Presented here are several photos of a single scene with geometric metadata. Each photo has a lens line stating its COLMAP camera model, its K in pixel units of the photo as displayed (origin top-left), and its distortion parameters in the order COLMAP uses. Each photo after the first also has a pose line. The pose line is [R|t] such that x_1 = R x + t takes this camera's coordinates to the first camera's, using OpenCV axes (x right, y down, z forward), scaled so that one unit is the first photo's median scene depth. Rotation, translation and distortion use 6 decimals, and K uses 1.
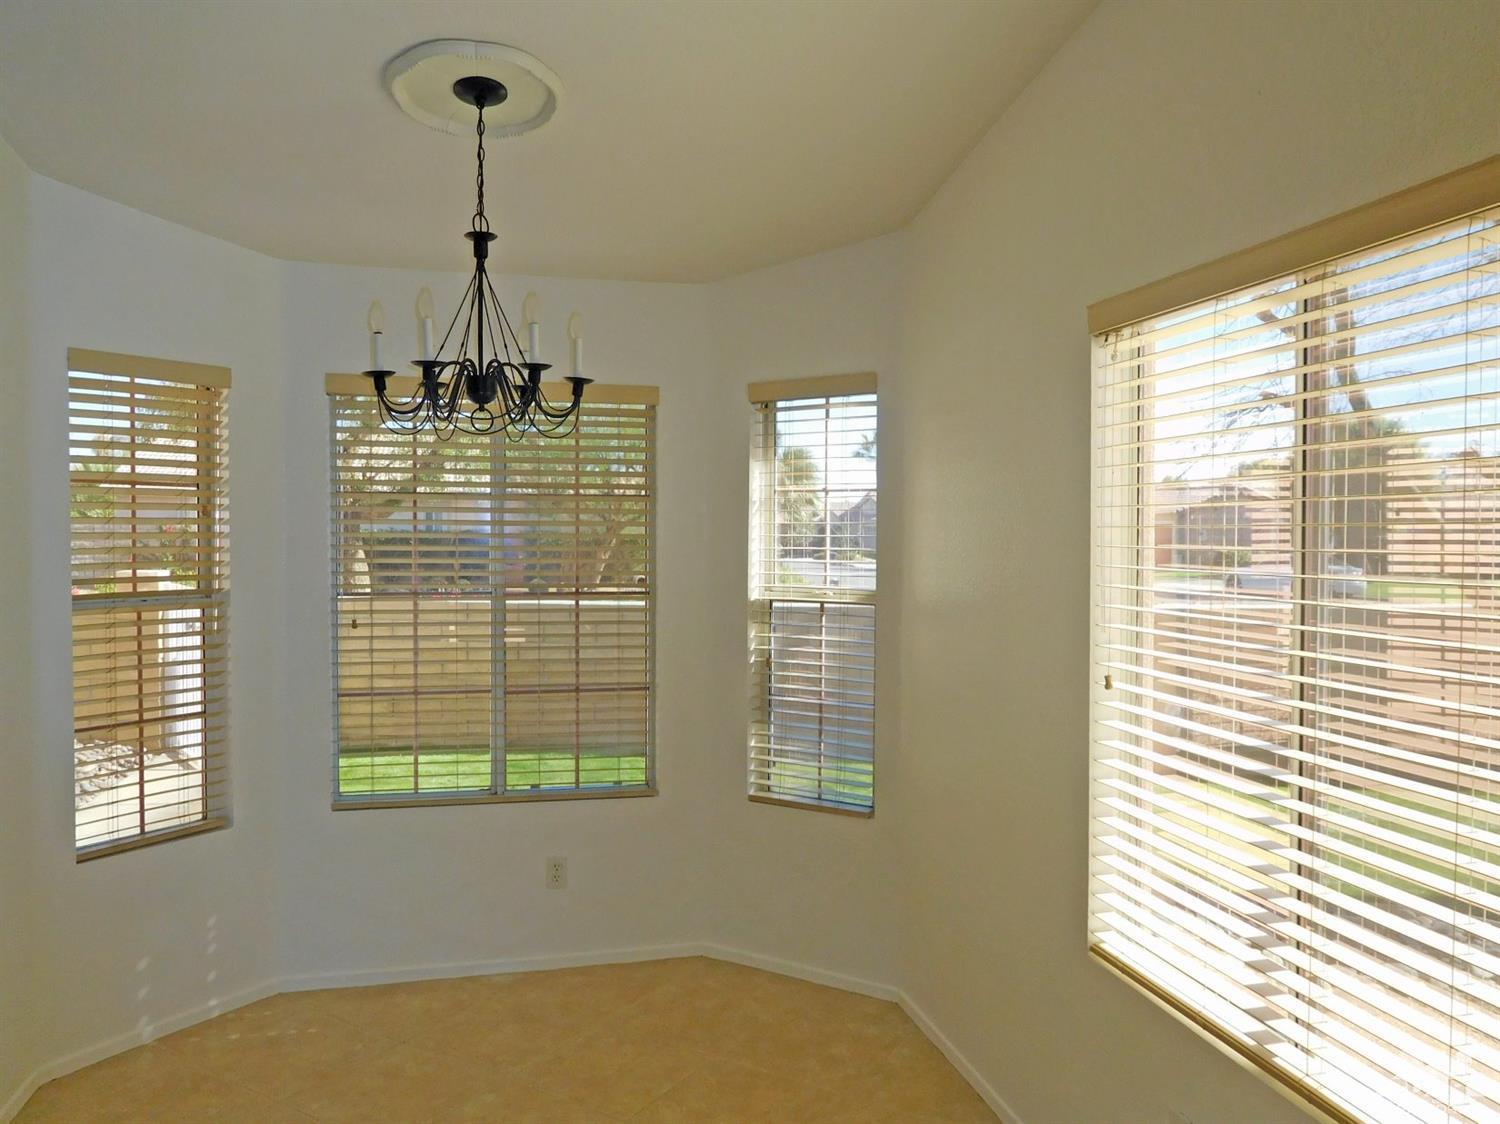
lens RADIAL K [[1118.6, 0, 759.1], [0, 1118.6, 584.5], [0, 0, 1]] dist [-0.012931, -0.019168]
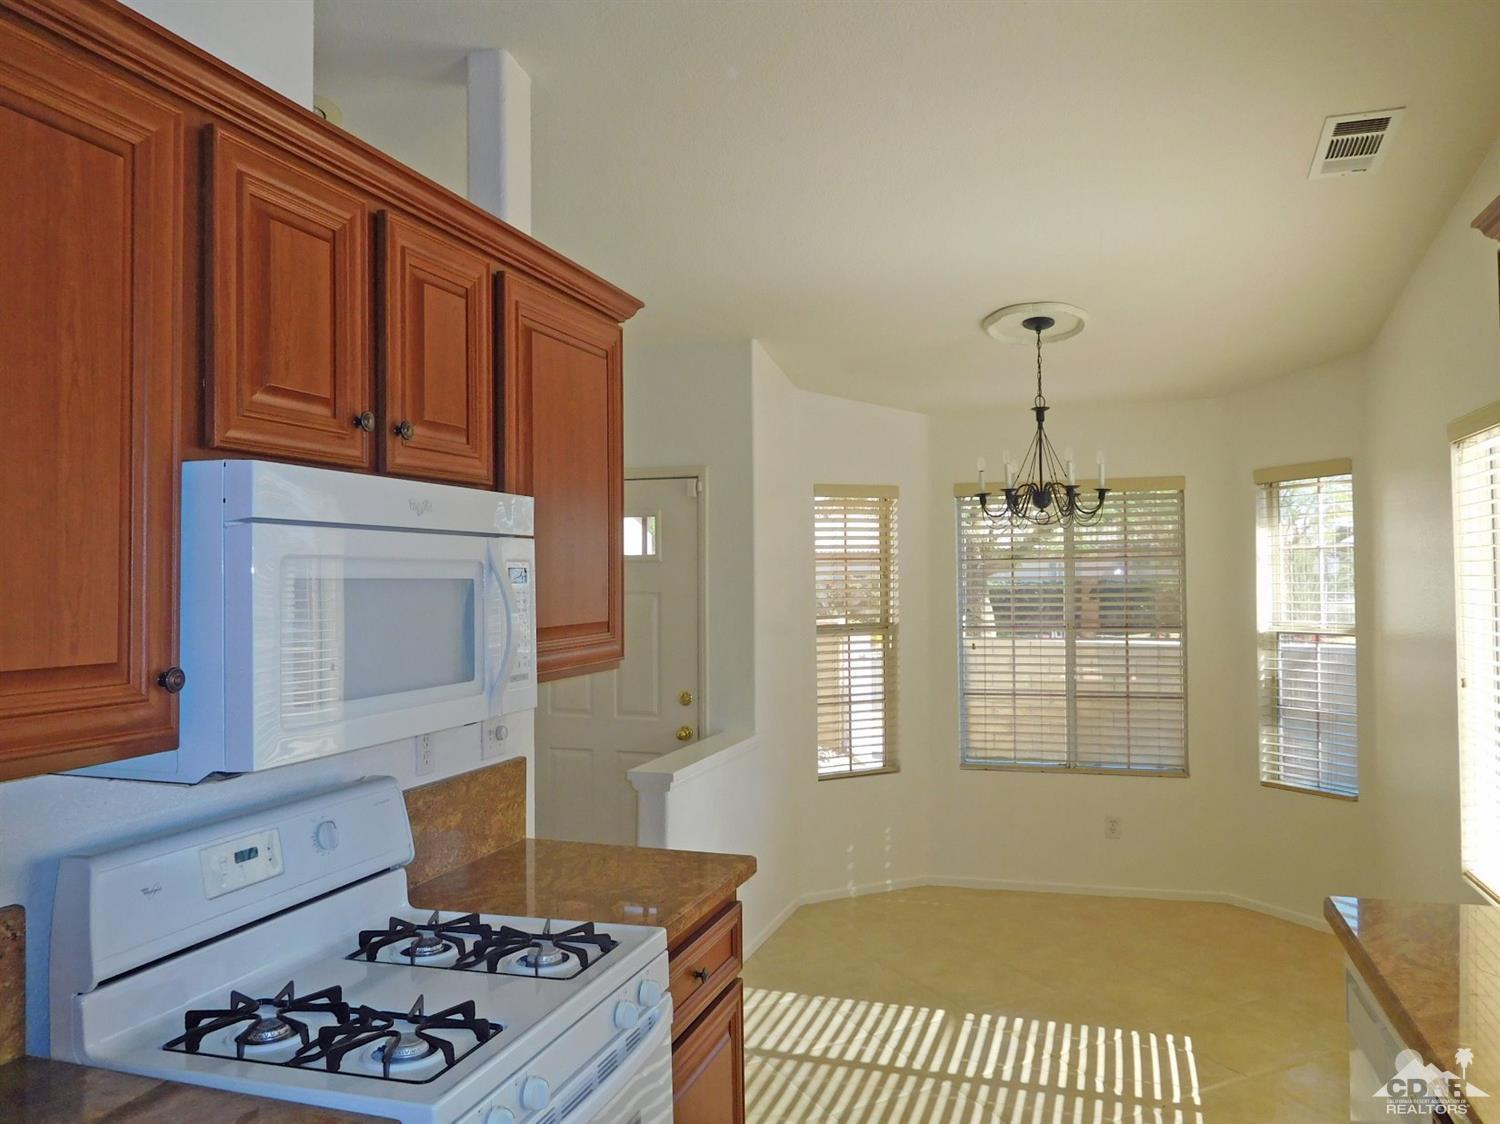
lens RADIAL K [[1118.6, 0, 747.1], [0, 1118.6, 566.3], [0, 0, 1]] dist [-0.012931, -0.019168]
pose [[0.845368, -0.026305, -0.533536, 0.201545], [-0.005109, 0.998343, -0.057317, 0.016115], [0.534159, 0.051180, 0.843833, -0.479143]]
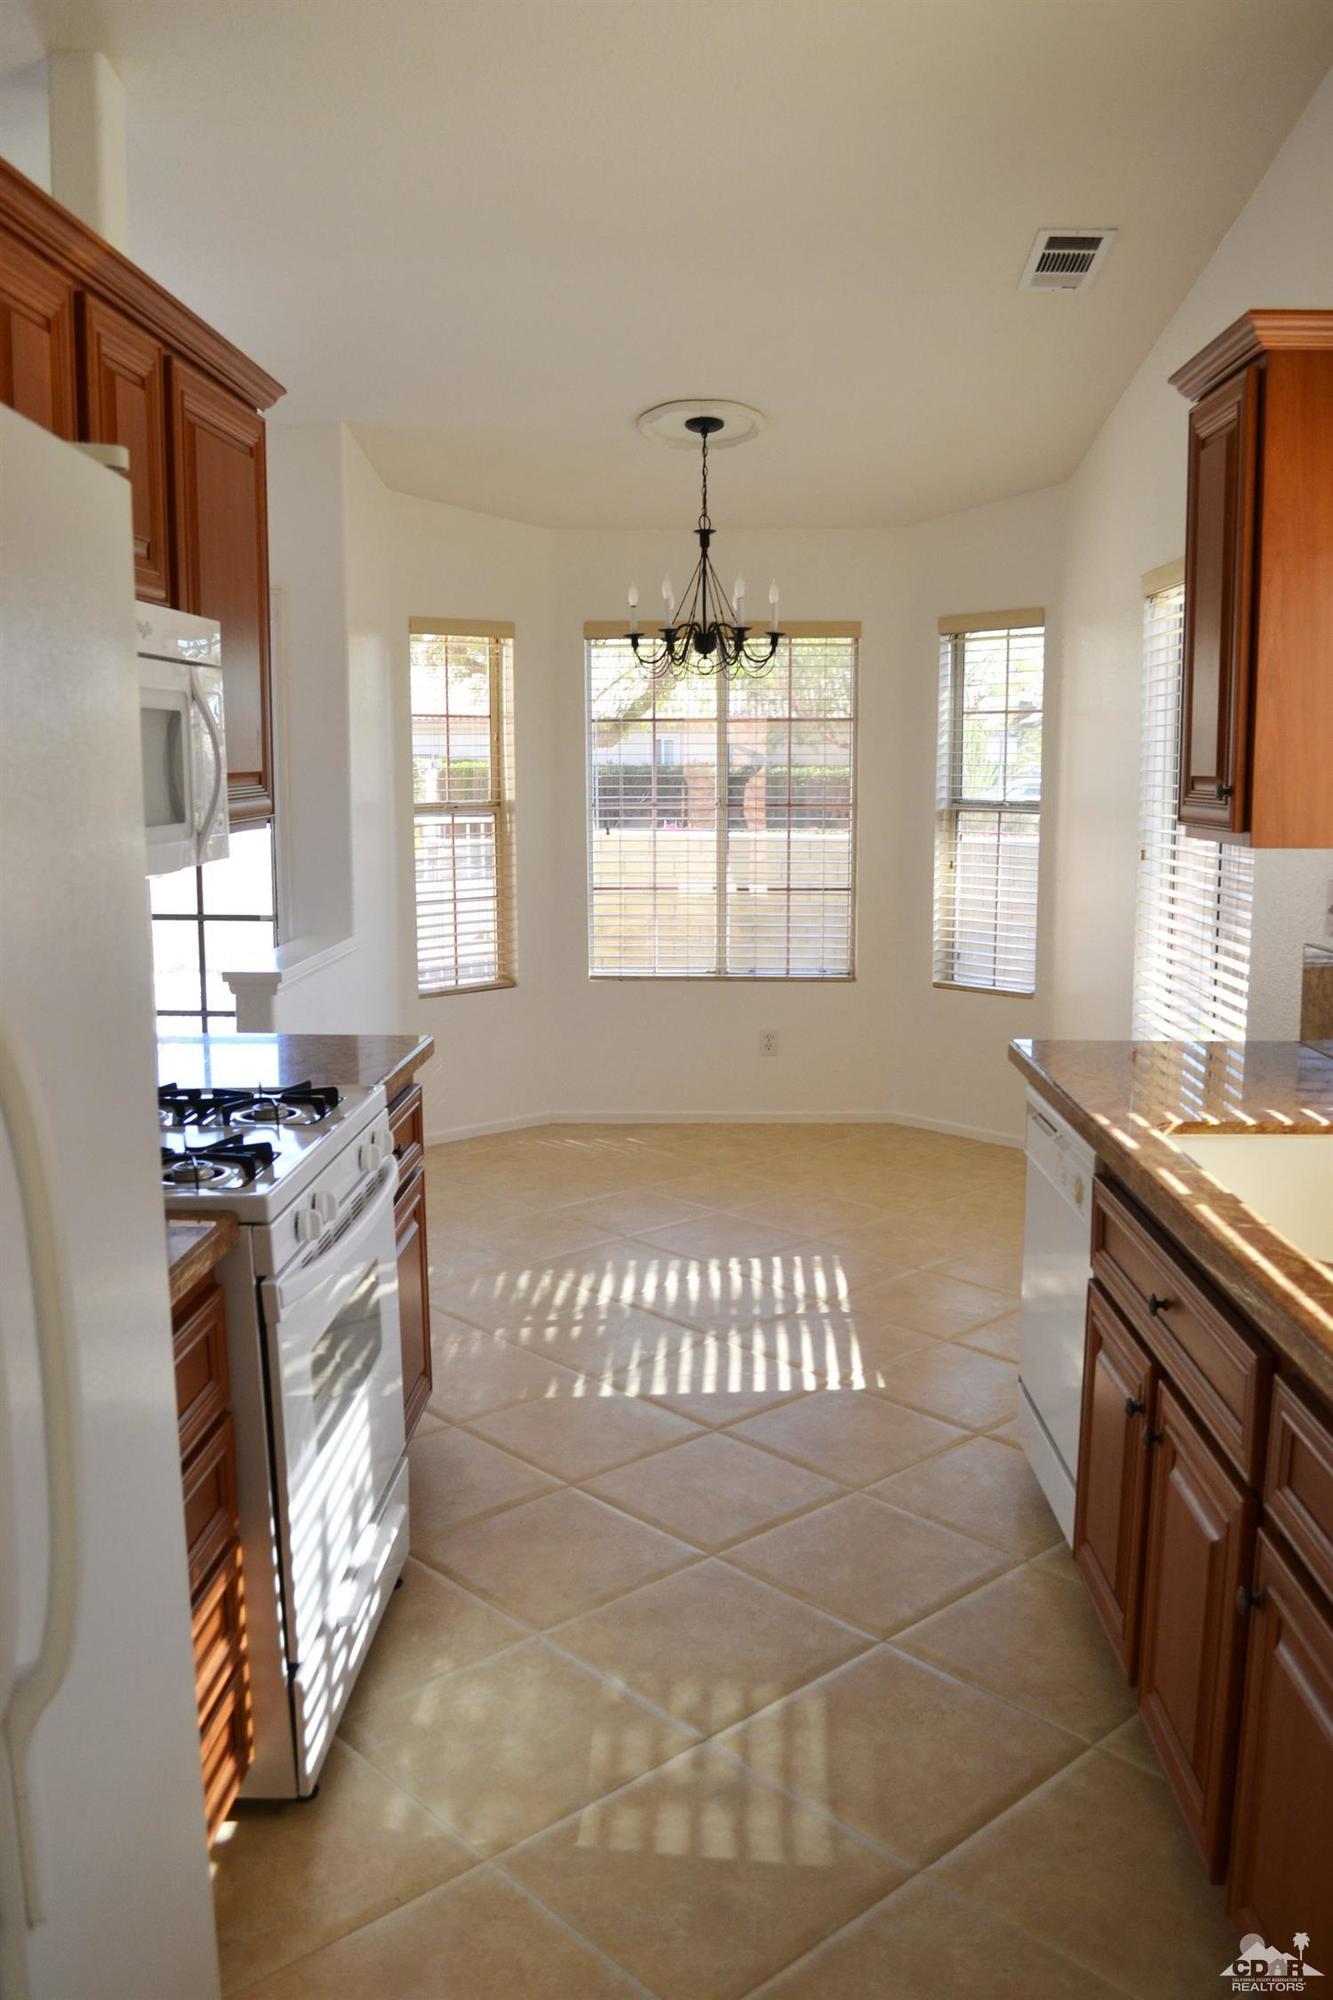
lens RADIAL K [[1644.1, 0, 670.6], [0, 1644.1, 1015.2], [0, 0, 1]] dist [-0.059368, 0.005263]
pose [[0.960440, 0.032333, -0.276604, 0.215569], [-0.003191, 0.994450, 0.105164, 0.050648], [0.278469, -0.100121, 0.955212, -0.748078]]
